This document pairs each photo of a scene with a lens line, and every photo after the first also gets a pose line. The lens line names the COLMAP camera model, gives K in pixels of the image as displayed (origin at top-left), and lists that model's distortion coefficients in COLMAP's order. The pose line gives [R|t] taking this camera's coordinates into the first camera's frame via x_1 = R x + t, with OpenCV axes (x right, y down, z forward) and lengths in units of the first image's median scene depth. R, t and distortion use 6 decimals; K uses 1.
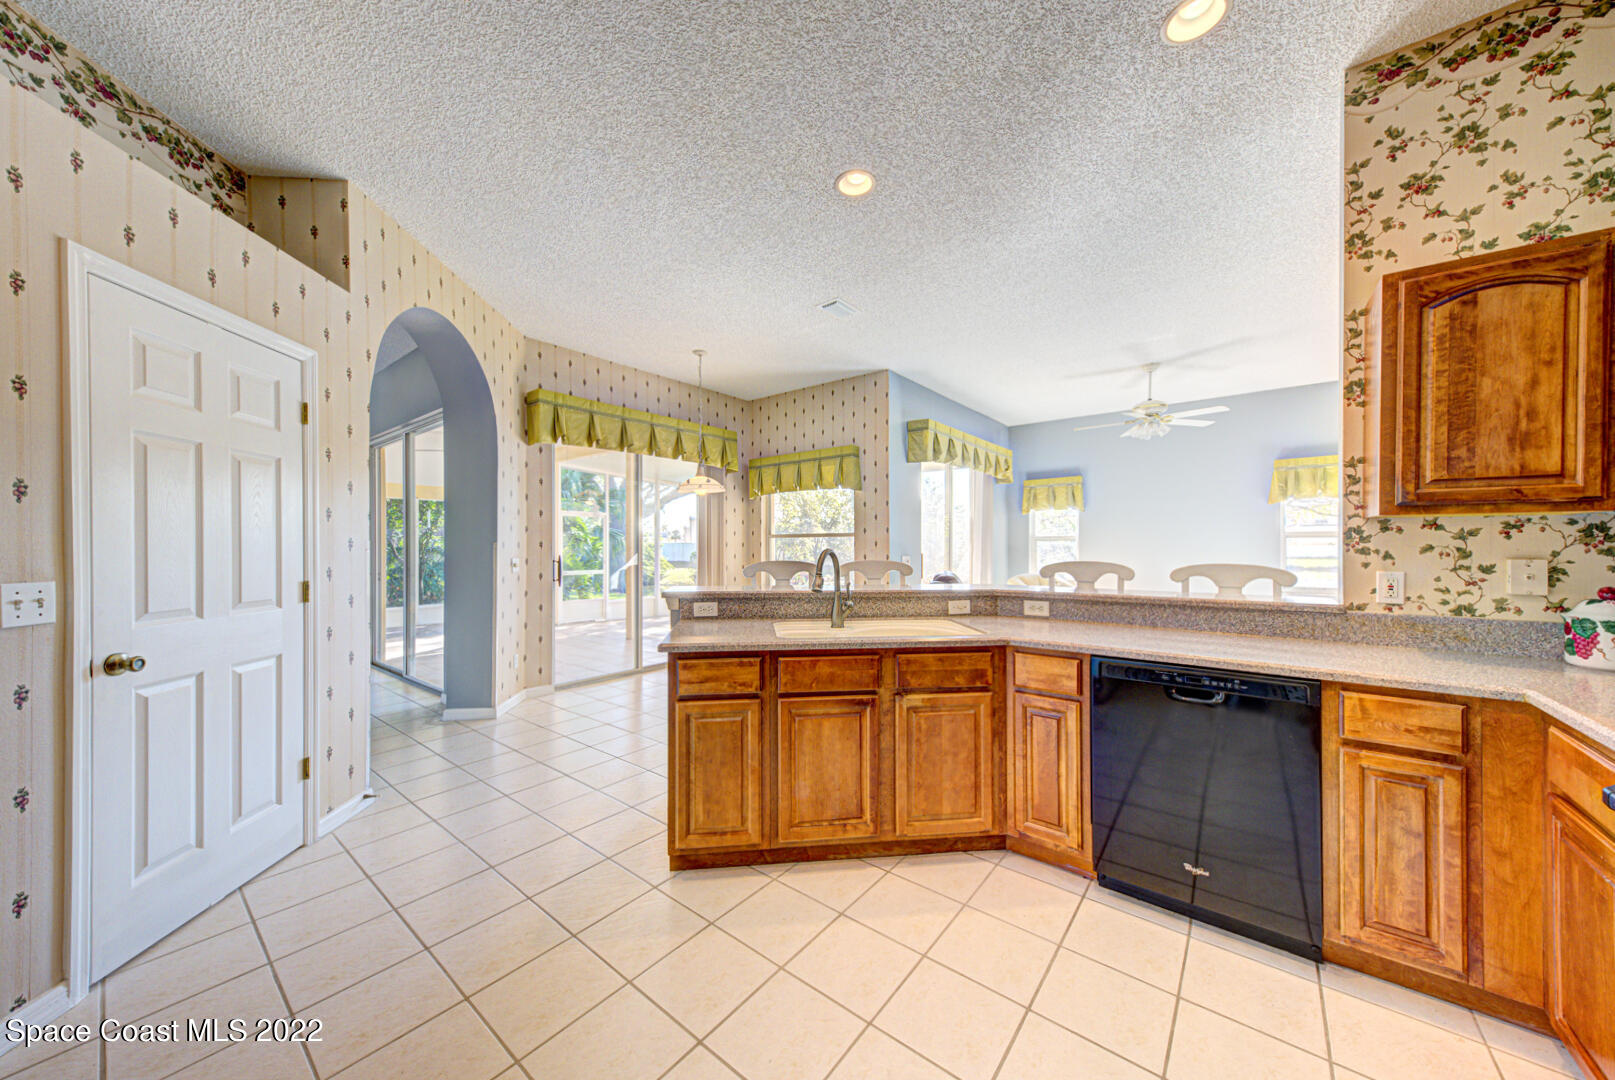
lens RADIAL K [[552.4, 0, 811.5], [0, 552.4, 547.1], [0, 0, 1]] dist [0.021706, -0.004828]
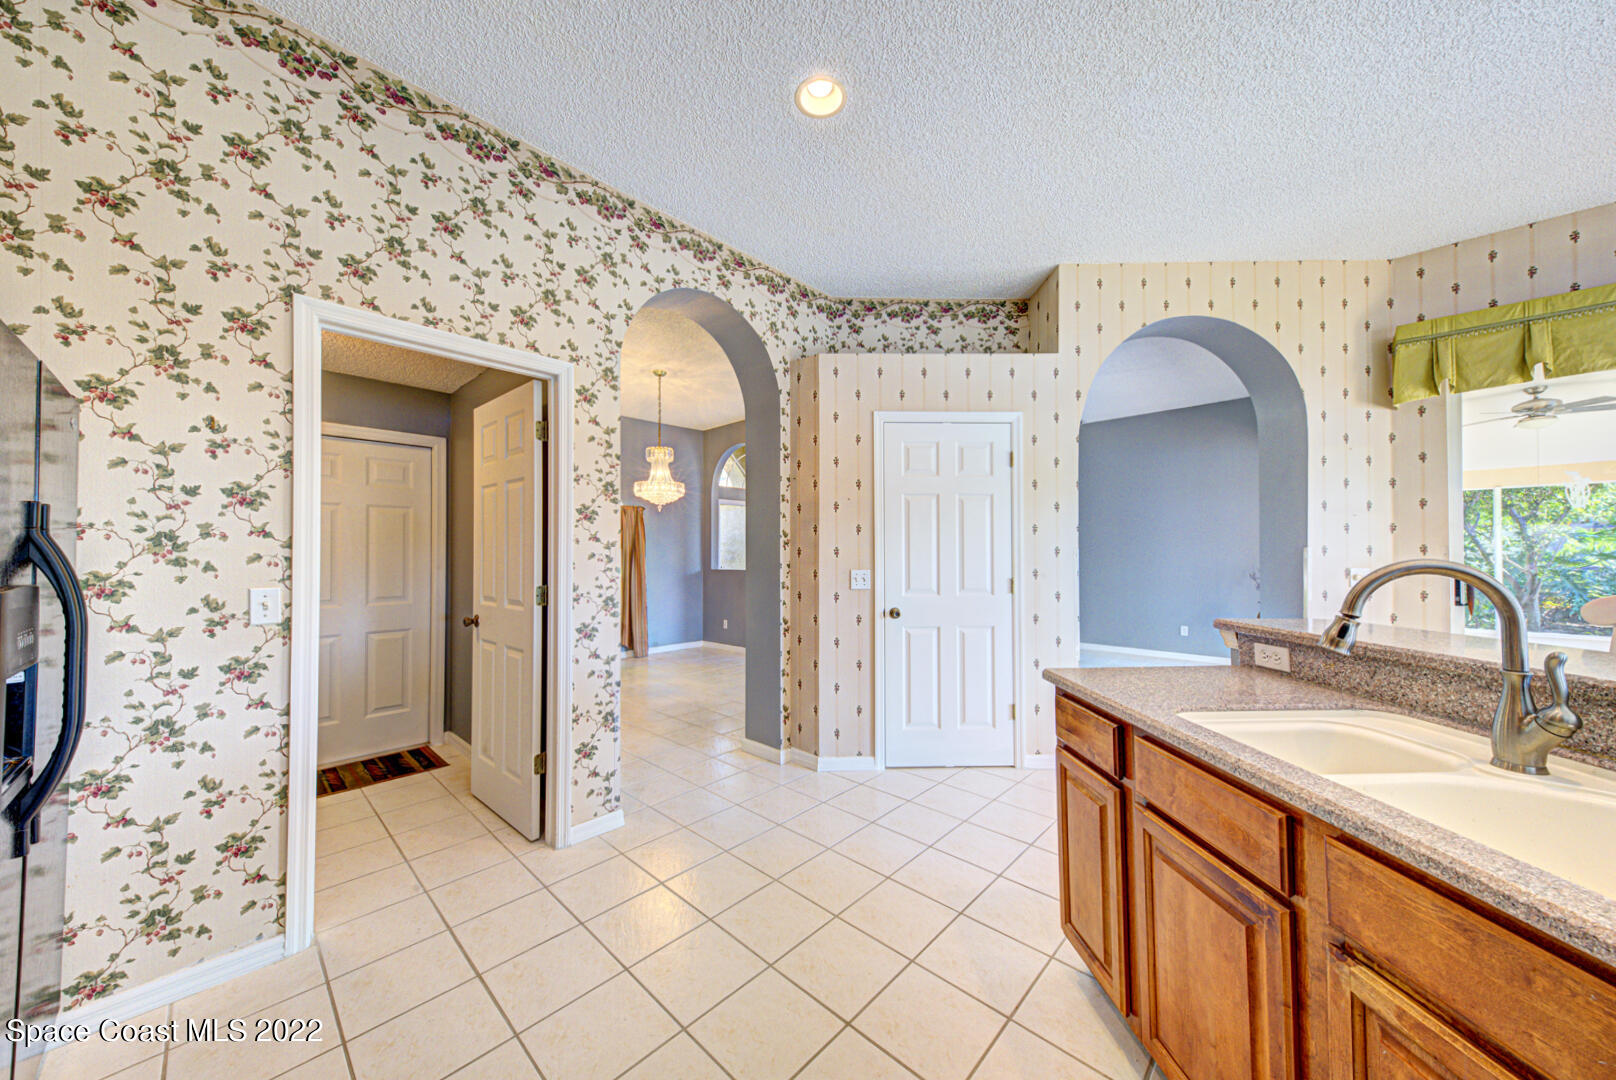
lens RADIAL K [[552.8, 0, 810.9], [0, 552.8, 548.7], [0, 0, 1]] dist [0.021706, -0.004828]
pose [[-0.087047, -0.008997, -0.996164, 0.270933], [0.003224, 0.999951, -0.009313, -0.001236], [0.996199, -0.004023, -0.087013, 0.318241]]
